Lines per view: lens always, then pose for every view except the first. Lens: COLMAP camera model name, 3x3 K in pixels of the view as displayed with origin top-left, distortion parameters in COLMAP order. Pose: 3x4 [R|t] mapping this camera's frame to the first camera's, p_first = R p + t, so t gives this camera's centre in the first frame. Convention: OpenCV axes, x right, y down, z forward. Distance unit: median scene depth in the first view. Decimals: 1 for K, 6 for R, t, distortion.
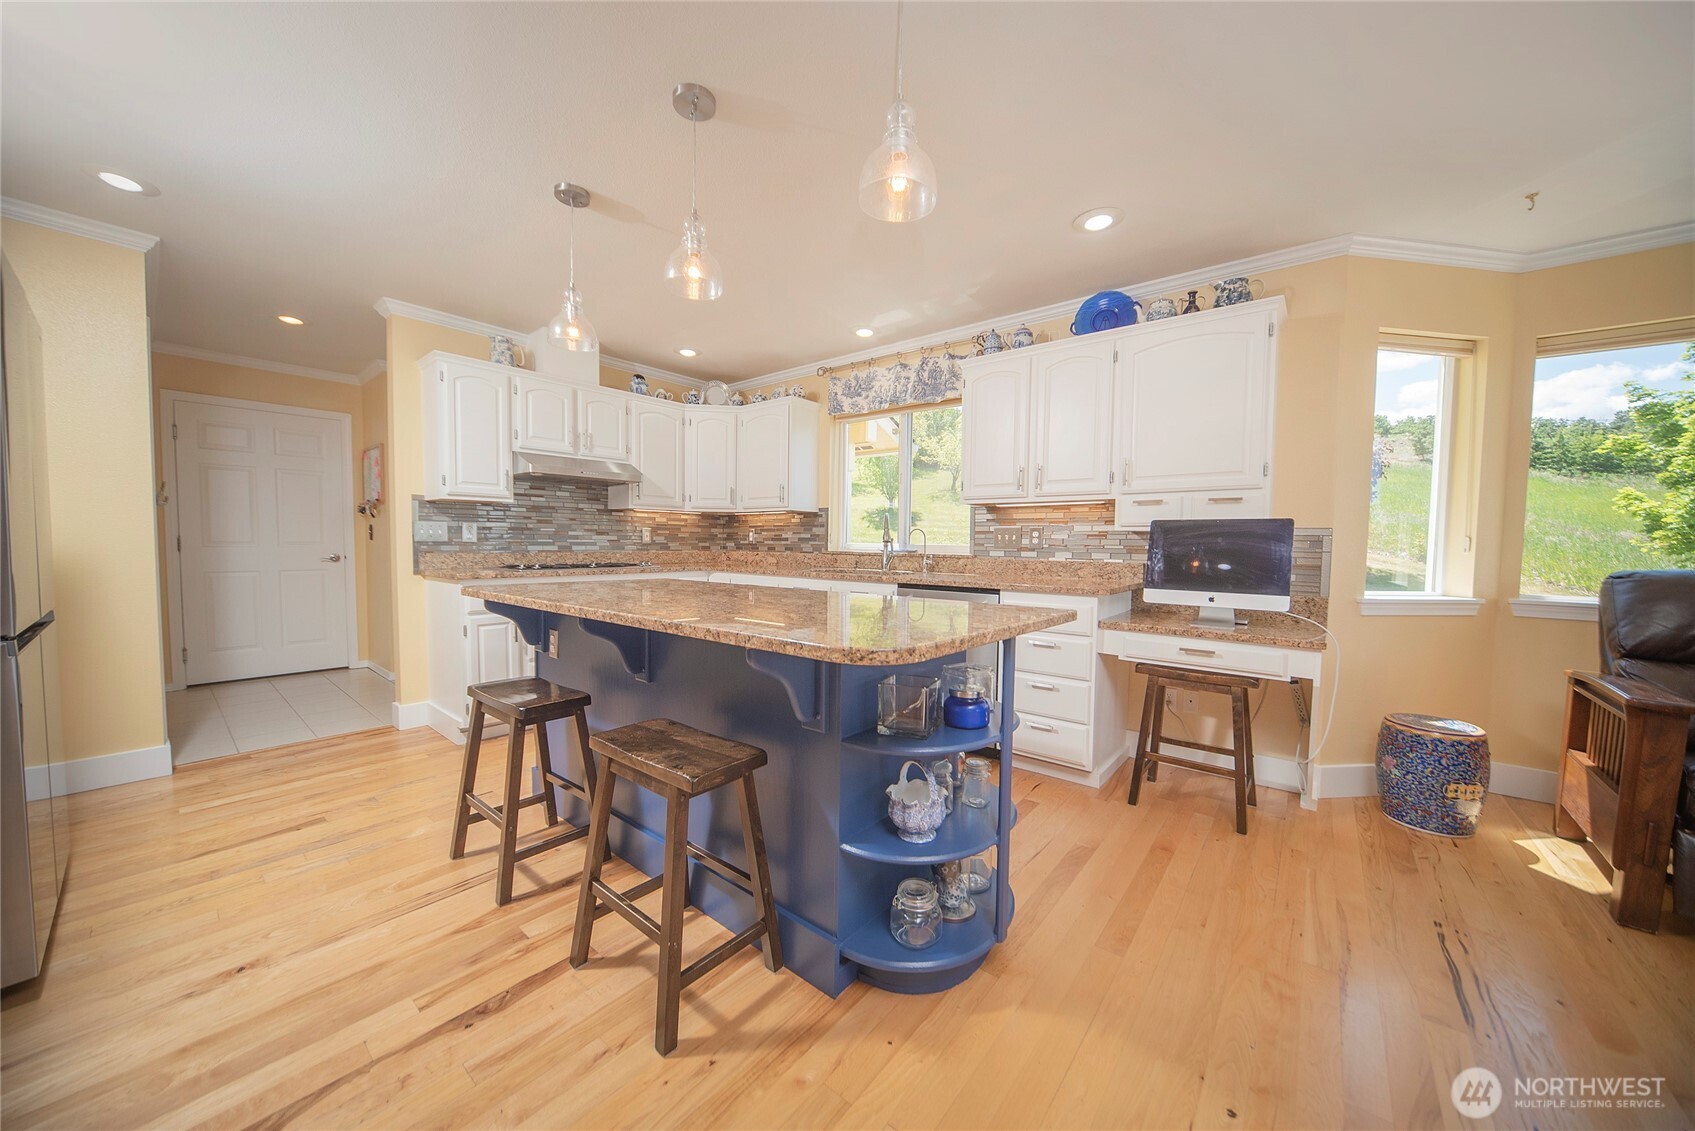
lens RADIAL K [[597.6, 0, 834.8], [0, 597.6, 569.7], [0, 0, 1]] dist [-0.013048, 0.000513]
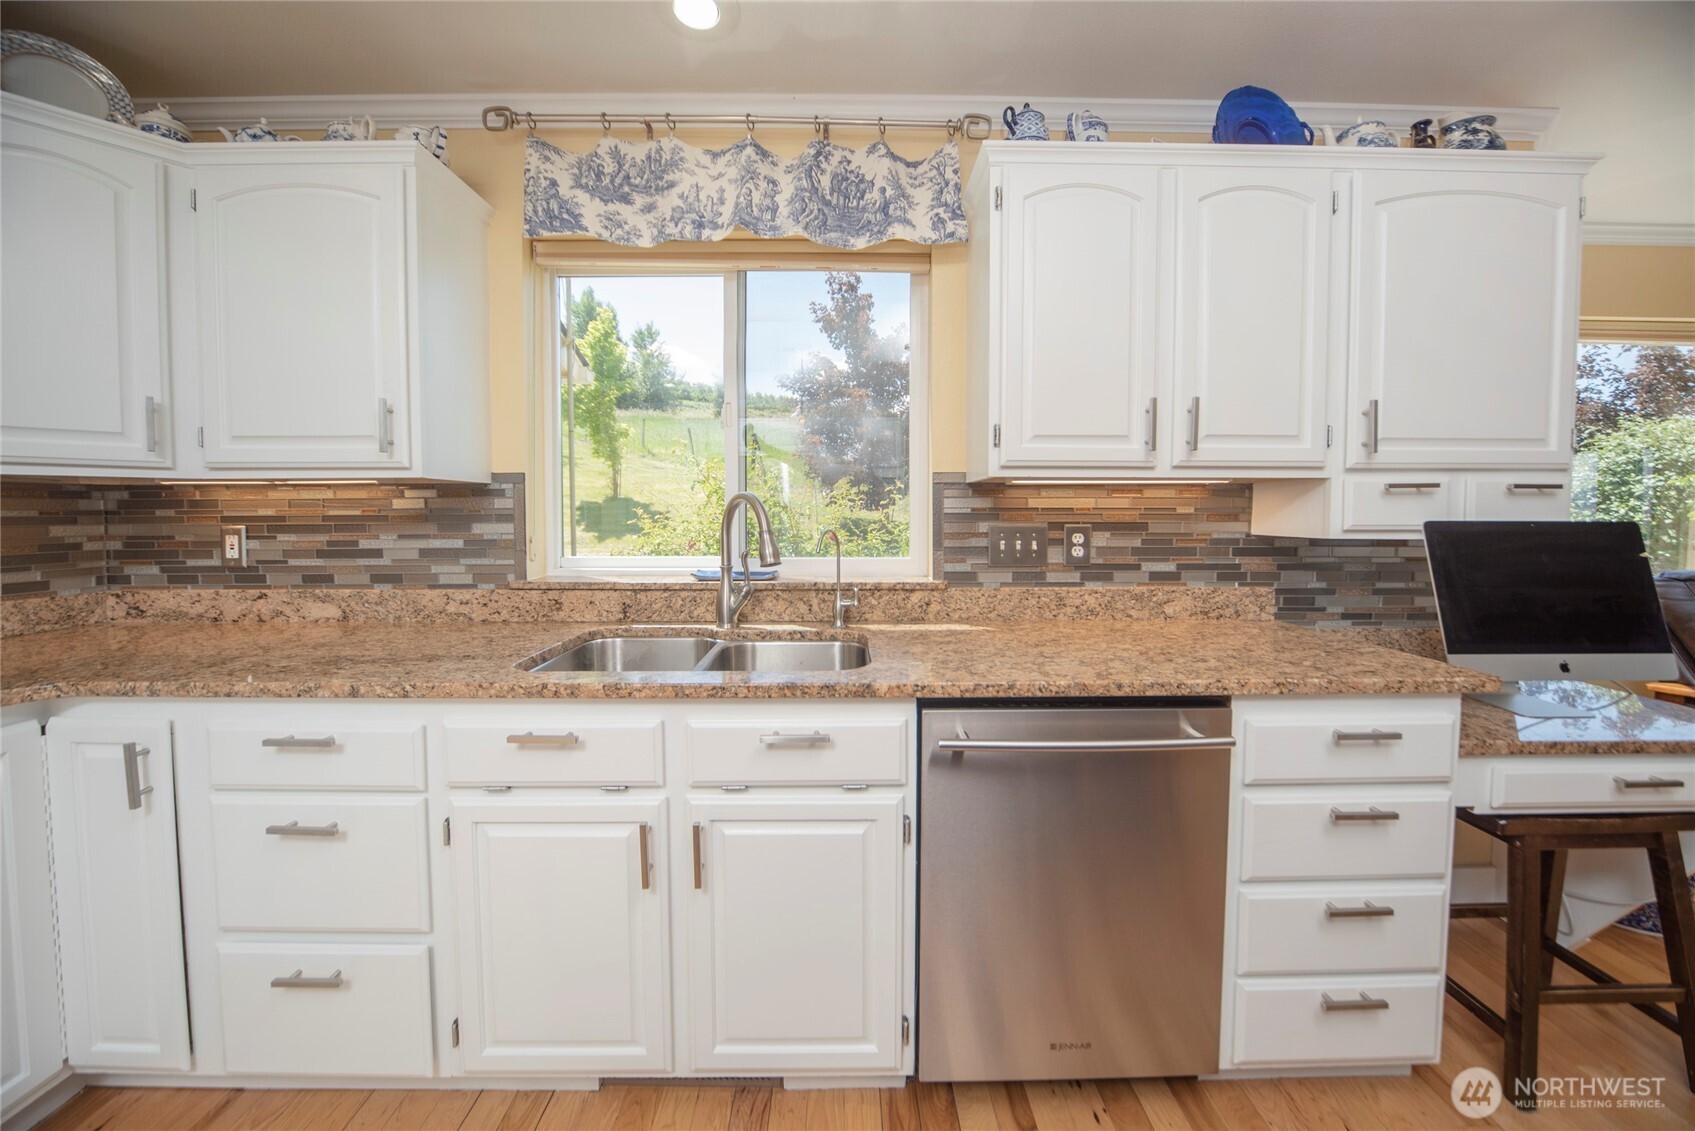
lens RADIAL K [[597.6, 0, 853.0], [0, 597.6, 535.6], [0, 0, 1]] dist [-0.013048, 0.000513]
pose [[0.737753, -0.037385, 0.674035, -0.131135], [0.042242, 0.999065, 0.009179, -0.062852], [-0.673748, 0.021701, 0.738643, 0.622830]]
